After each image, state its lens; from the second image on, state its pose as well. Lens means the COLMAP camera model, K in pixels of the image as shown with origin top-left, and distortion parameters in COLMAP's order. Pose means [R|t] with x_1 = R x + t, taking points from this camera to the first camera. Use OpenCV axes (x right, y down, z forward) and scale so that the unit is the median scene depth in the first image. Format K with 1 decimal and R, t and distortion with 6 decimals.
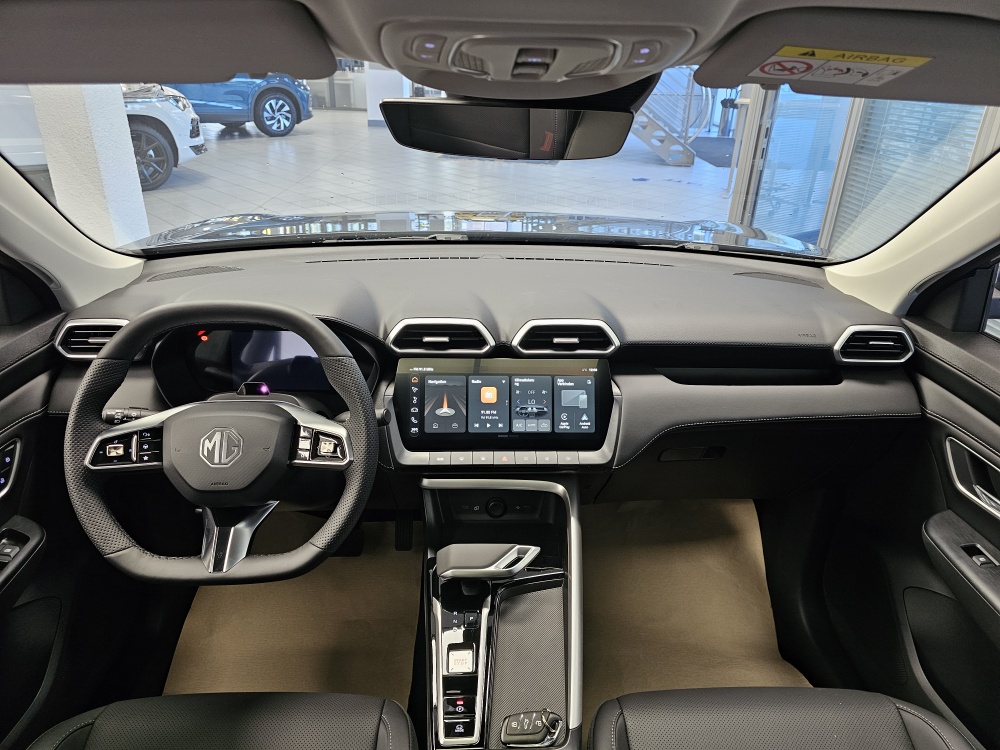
lens RADIAL K [[666.7, 0, 493.4], [0, 666.7, 362.2], [0, 0, 1]] dist [0.049448, -0.054761]
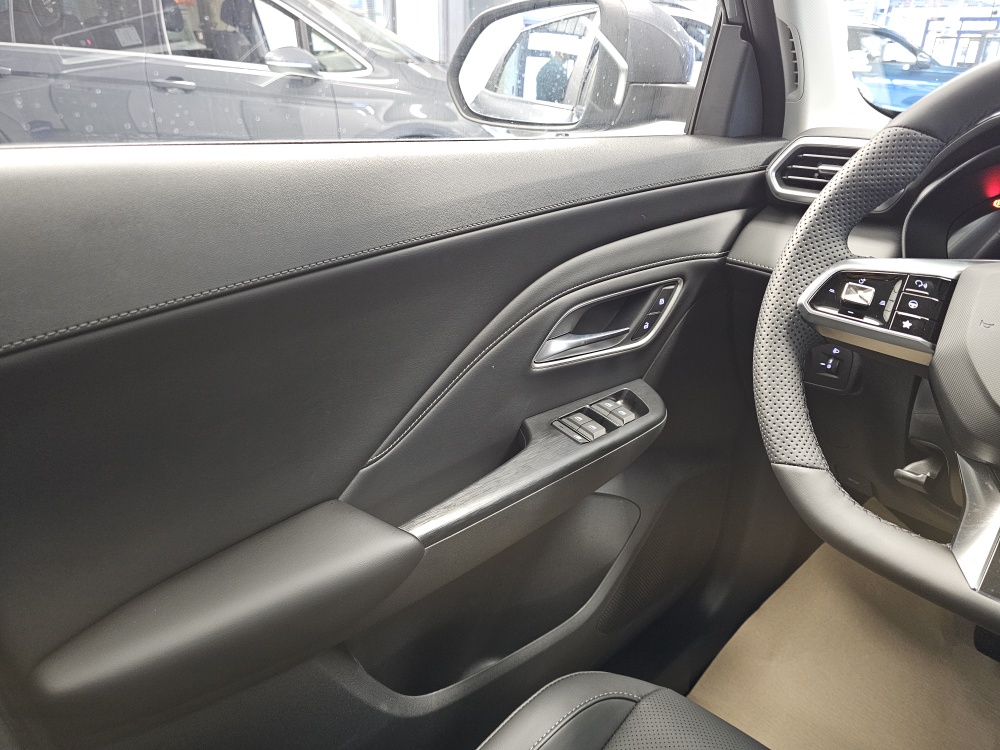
lens RADIAL K [[691.2, 0, 498.4], [0, 691.2, 355.6], [0, 0, 1]] dist [0.006815, -0.004989]
pose [[0.657586, 0.298036, -0.691921, -0.319213], [-0.325306, 0.940719, 0.096038, 0.199871], [0.679526, 0.161933, 0.715557, 0.373229]]
